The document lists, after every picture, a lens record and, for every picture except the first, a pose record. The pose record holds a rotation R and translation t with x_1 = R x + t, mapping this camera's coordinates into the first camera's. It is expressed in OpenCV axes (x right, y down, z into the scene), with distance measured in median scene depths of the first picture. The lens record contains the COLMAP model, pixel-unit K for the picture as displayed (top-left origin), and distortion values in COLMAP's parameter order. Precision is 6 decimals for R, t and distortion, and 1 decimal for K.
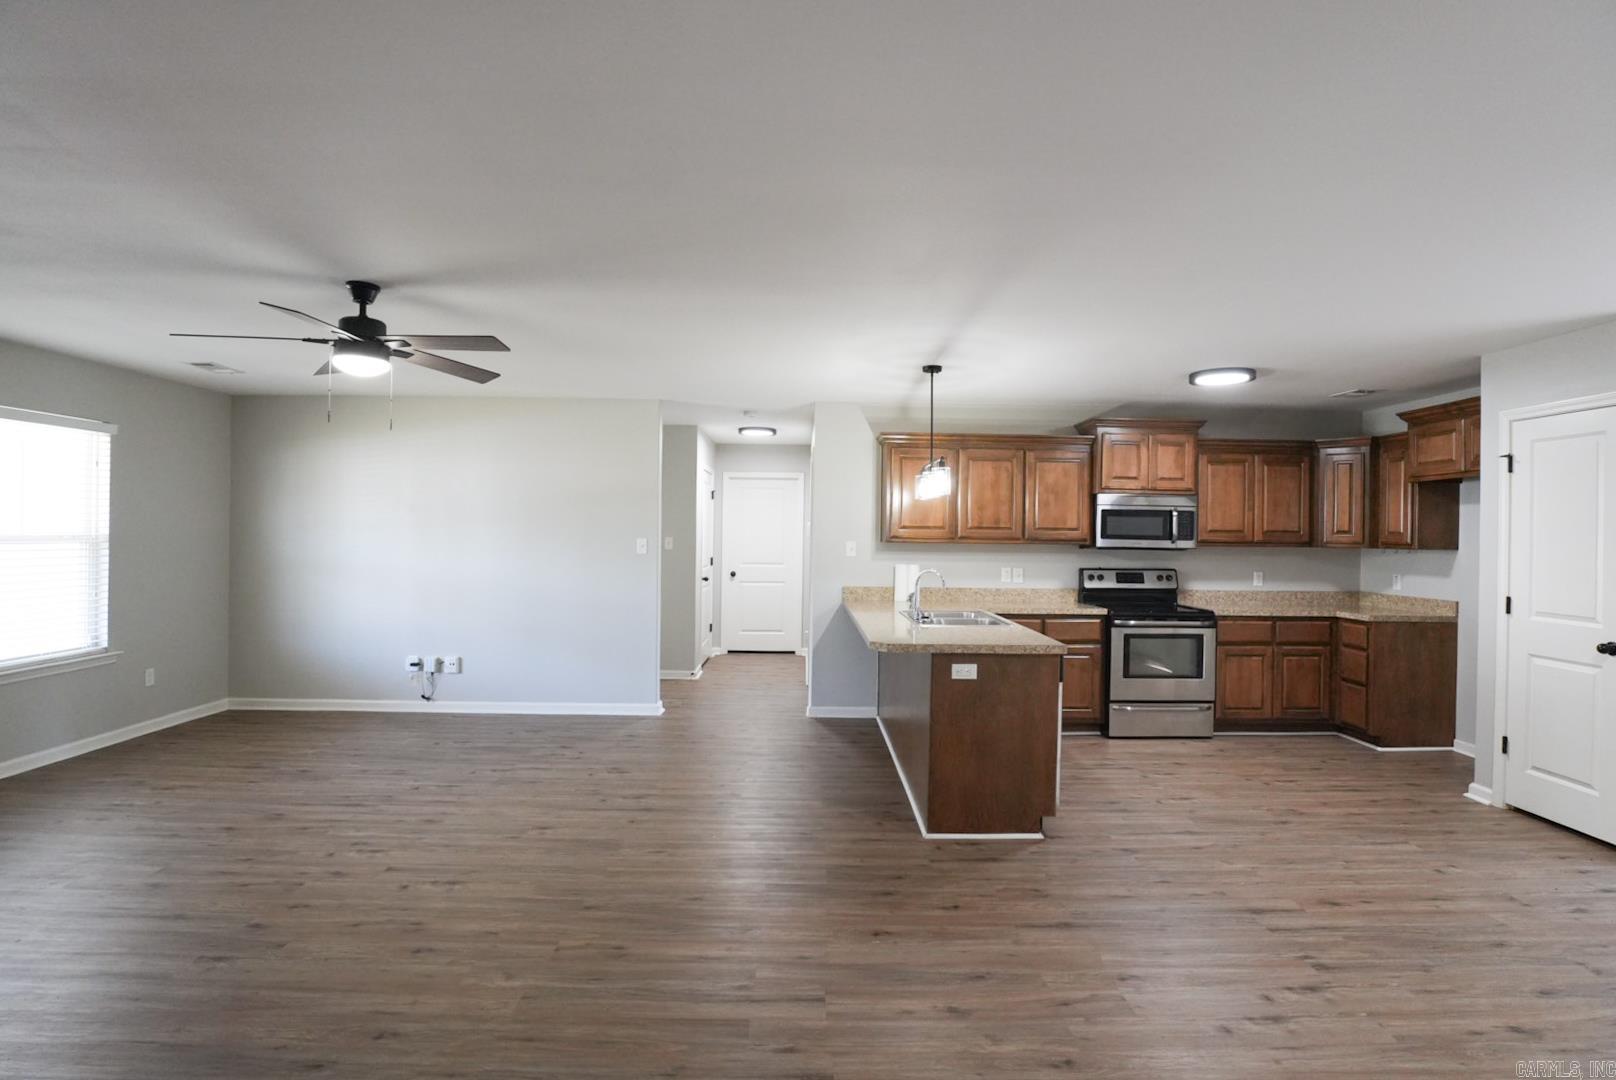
lens RADIAL K [[798.9, 0, 813.7], [0, 798.9, 533.2], [0, 0, 1]] dist [-0.042991, 0.008271]
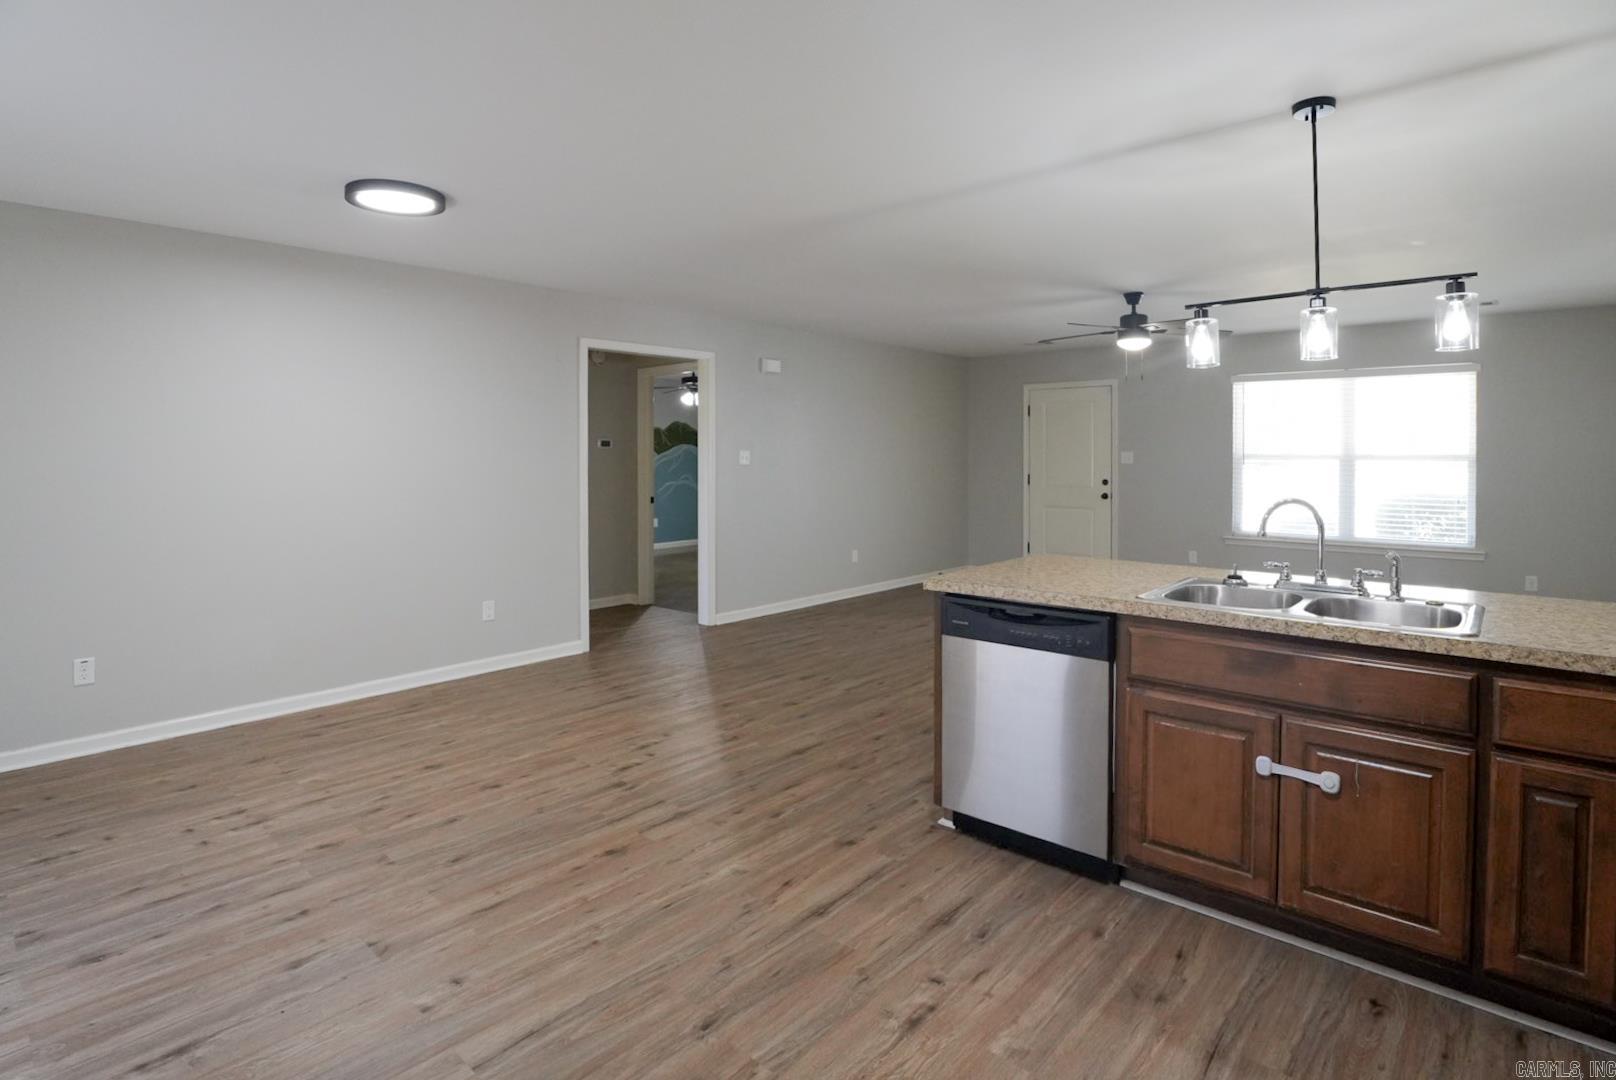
lens RADIAL K [[803.6, 0, 812.7], [0, 803.6, 457.1], [0, 0, 1]] dist [-0.044243, 0.009176]
pose [[-0.672630, -0.007841, -0.739937, 0.733349], [-0.007750, 0.999964, -0.003551, 0.021315], [0.739938, 0.003346, -0.672667, 1.098046]]
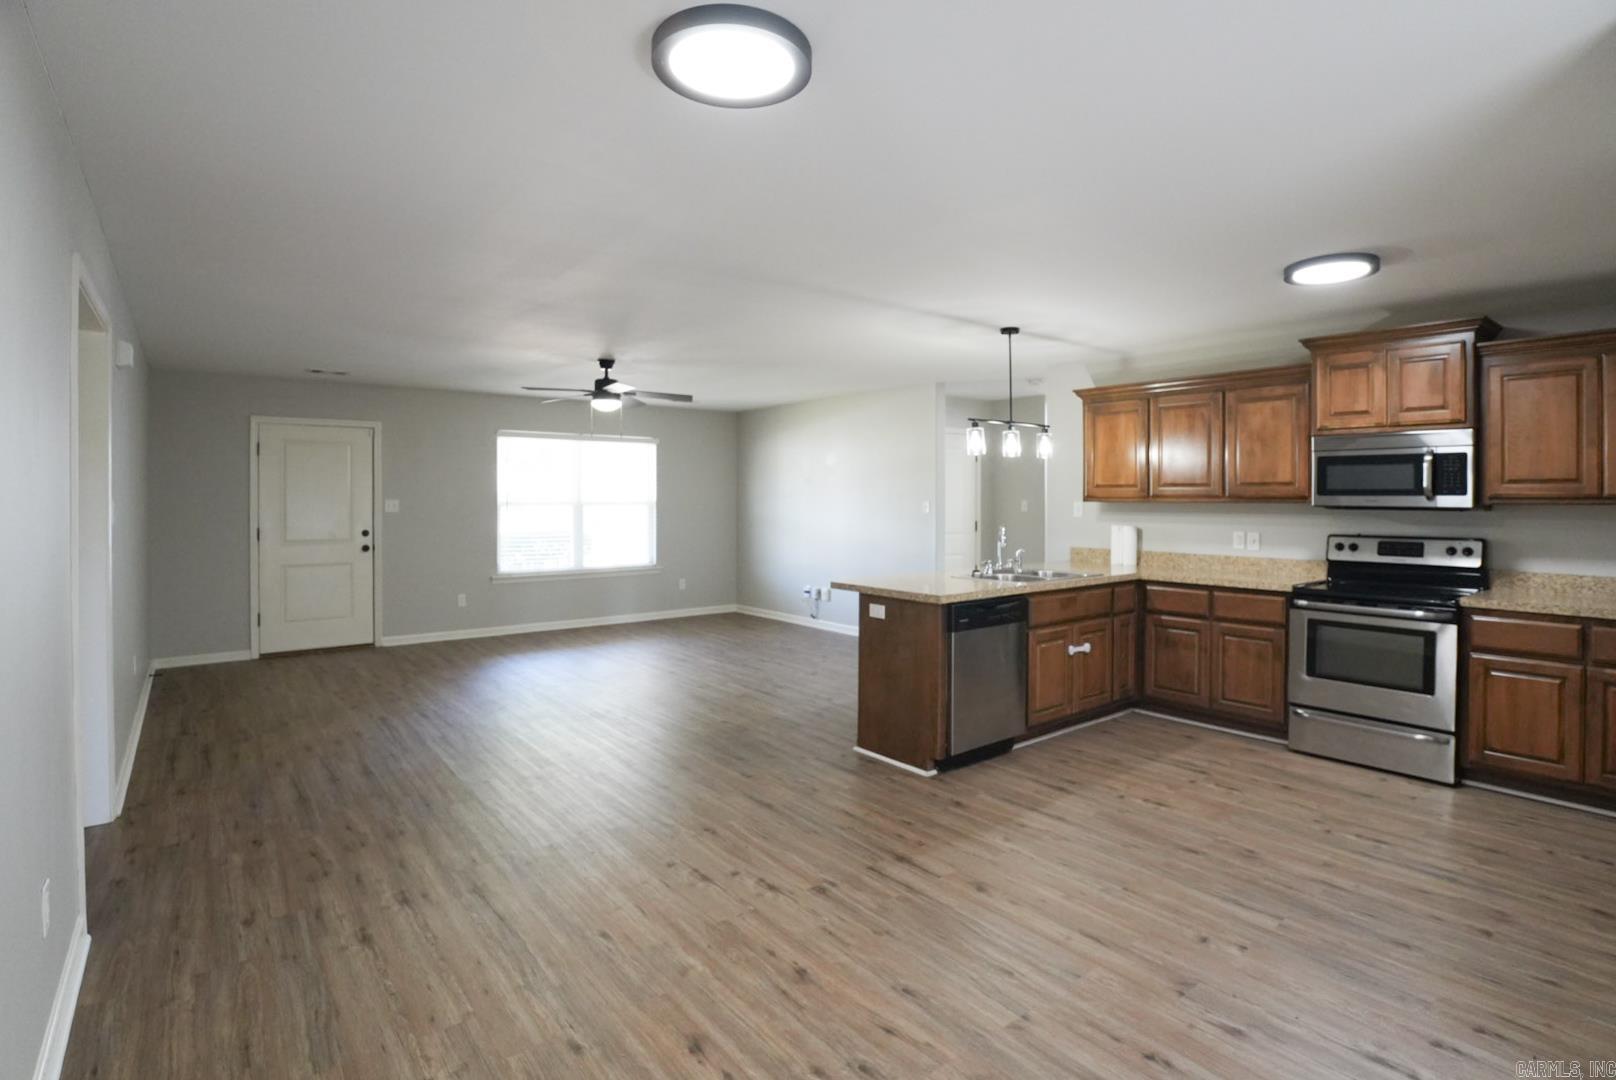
lens RADIAL K [[802.2, 0, 810.6], [0, 802.2, 493.5], [0, 0, 1]] dist [-0.037956, 0.006930]
pose [[0.606946, -0.016164, -0.794579, 0.805305], [0.006704, 0.999862, -0.015220, 0.016136], [0.794715, 0.003910, 0.606970, 0.171940]]
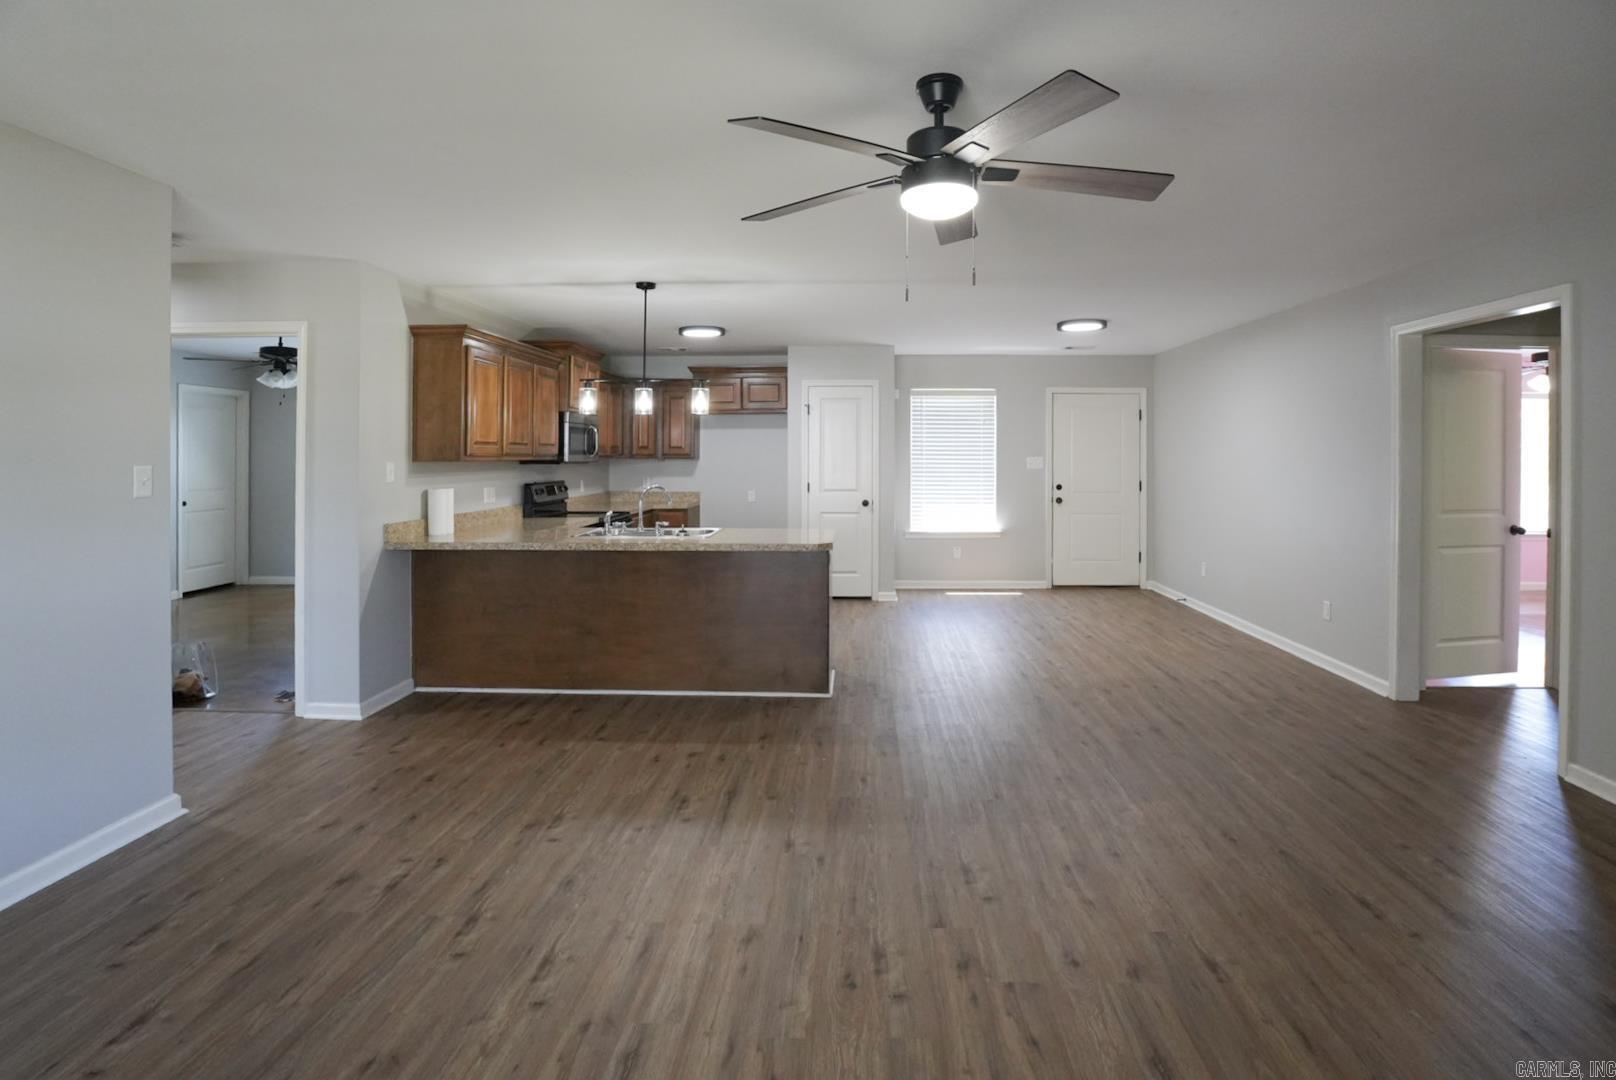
lens RADIAL K [[816.5, 0, 822.3], [0, 816.5, 474.2], [0, 0, 1]] dist [-0.046141, 0.016858]
pose [[0.054472, -0.035991, 0.997866, -0.857120], [0.000868, 0.999352, 0.035997, -0.006431], [-0.998515, -0.001095, 0.054468, 0.722093]]
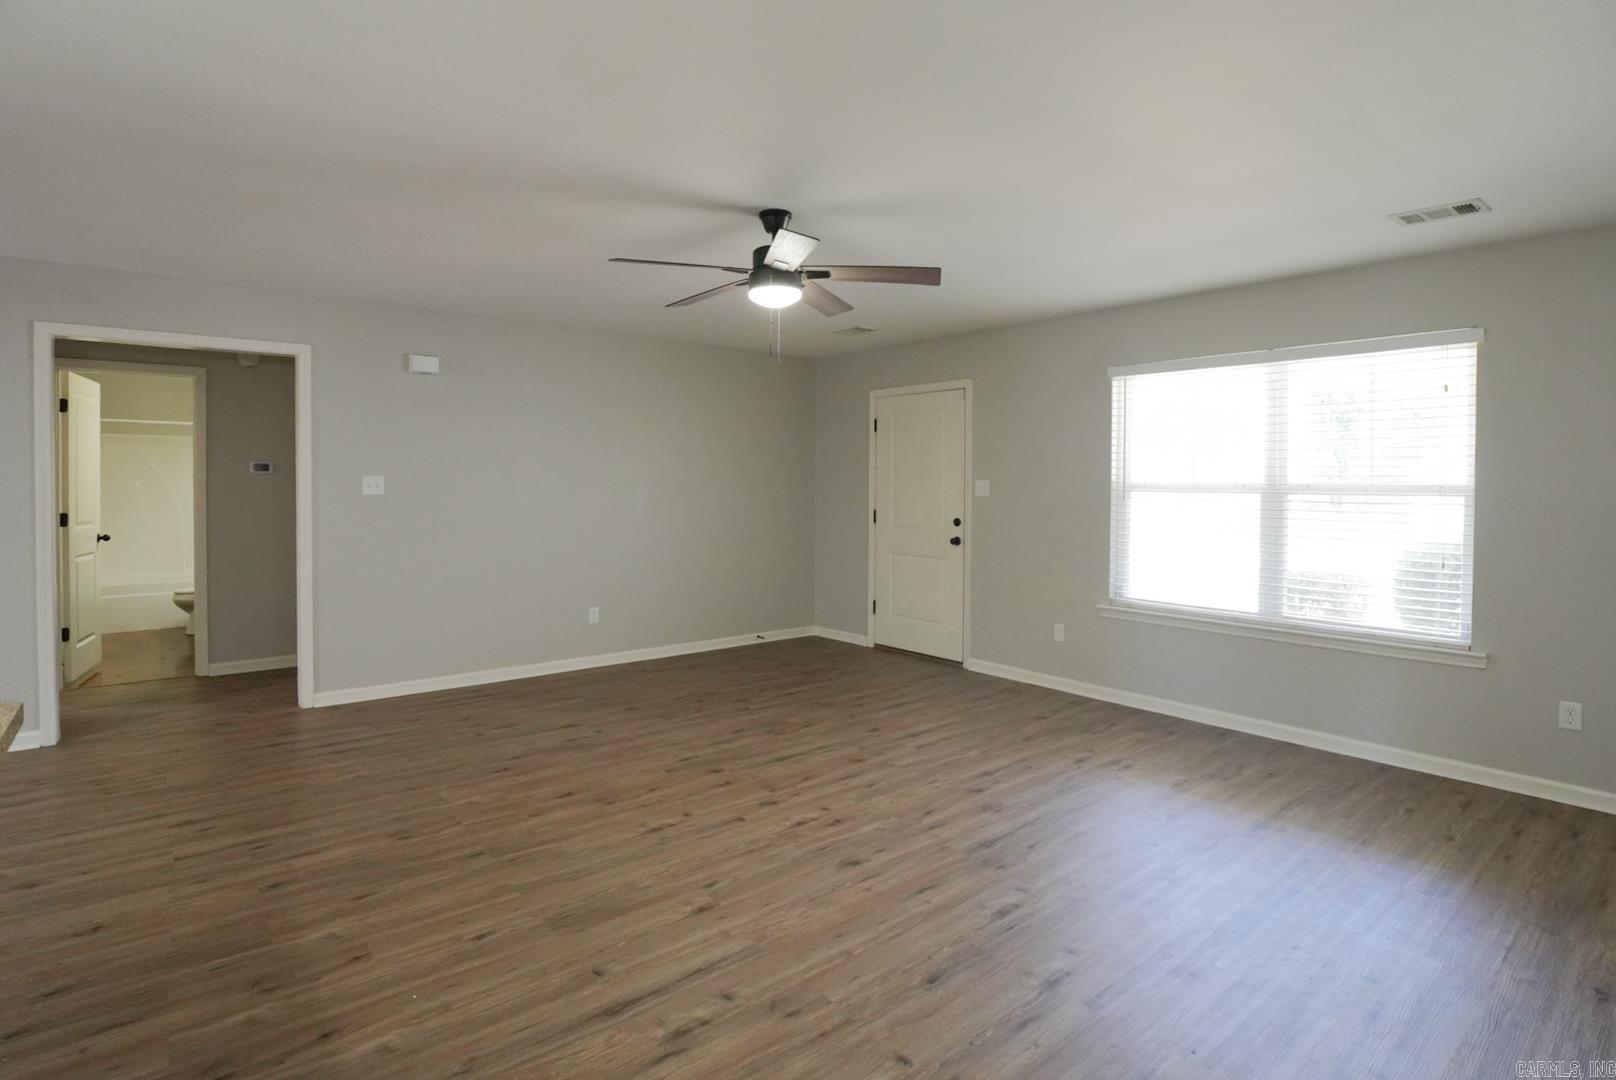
lens RADIAL K [[802.2, 0, 810.6], [0, 802.2, 493.5], [0, 0, 1]] dist [-0.037956, 0.006930]
pose [[-0.775317, -0.006461, -0.631539, 0.007241], [-0.012873, 0.999902, 0.005574, 0.015895], [0.631441, 0.012451, -0.775324, 1.222178]]
